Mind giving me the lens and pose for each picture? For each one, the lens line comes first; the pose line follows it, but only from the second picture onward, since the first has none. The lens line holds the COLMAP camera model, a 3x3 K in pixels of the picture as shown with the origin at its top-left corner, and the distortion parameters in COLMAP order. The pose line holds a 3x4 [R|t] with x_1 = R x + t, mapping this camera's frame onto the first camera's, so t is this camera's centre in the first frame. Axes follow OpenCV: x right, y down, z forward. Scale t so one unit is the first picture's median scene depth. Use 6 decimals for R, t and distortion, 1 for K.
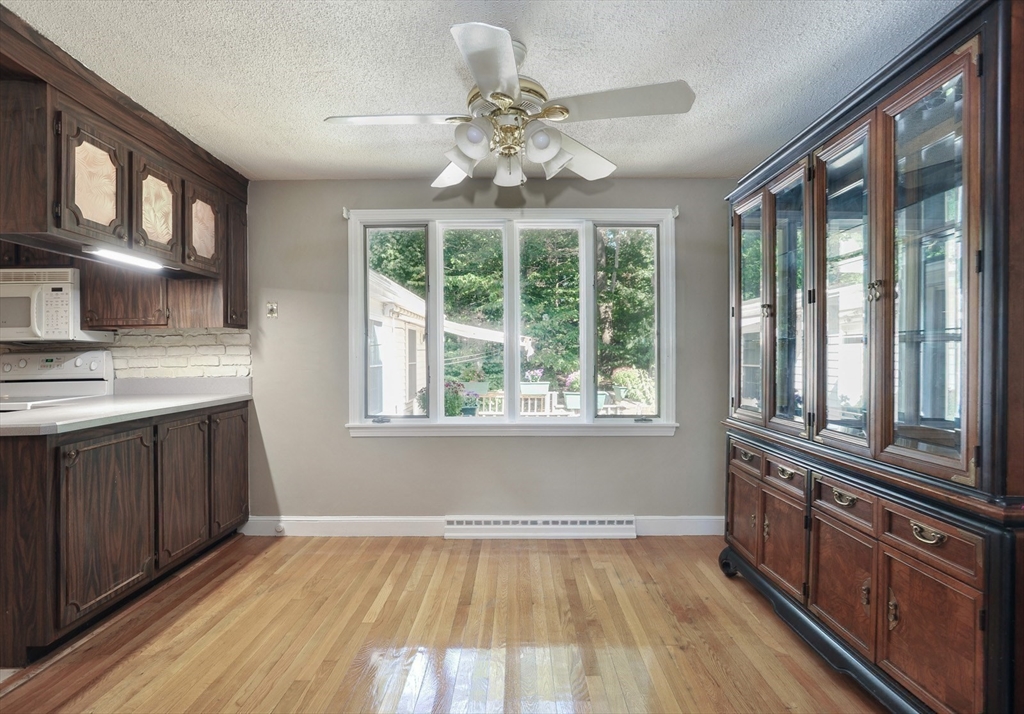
lens RADIAL K [[547.5, 0, 472.5], [0, 547.5, 353.9], [0, 0, 1]] dist [-0.027698, 0.000568]
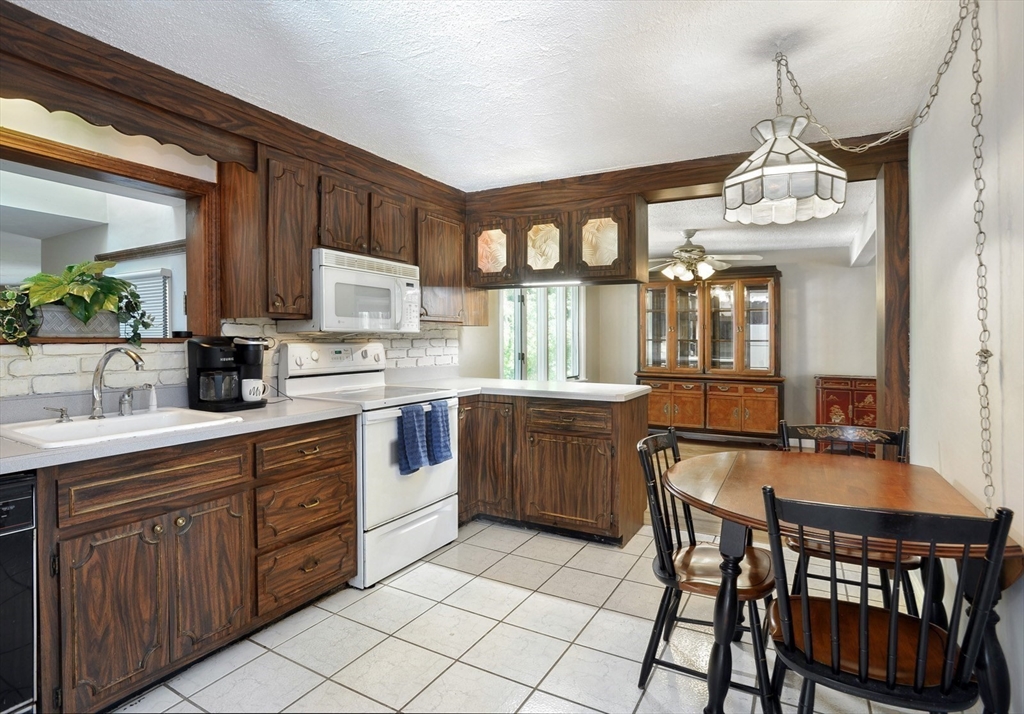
lens RADIAL K [[545.0, 0, 512.5], [0, 545.0, 330.1], [0, 0, 1]] dist [0.000223, 0.000316]
pose [[0.431411, 0.018649, 0.901962, -1.759614], [-0.005246, 0.999821, -0.018164, -0.013619], [-0.902140, 0.003105, 0.431432, 0.381450]]
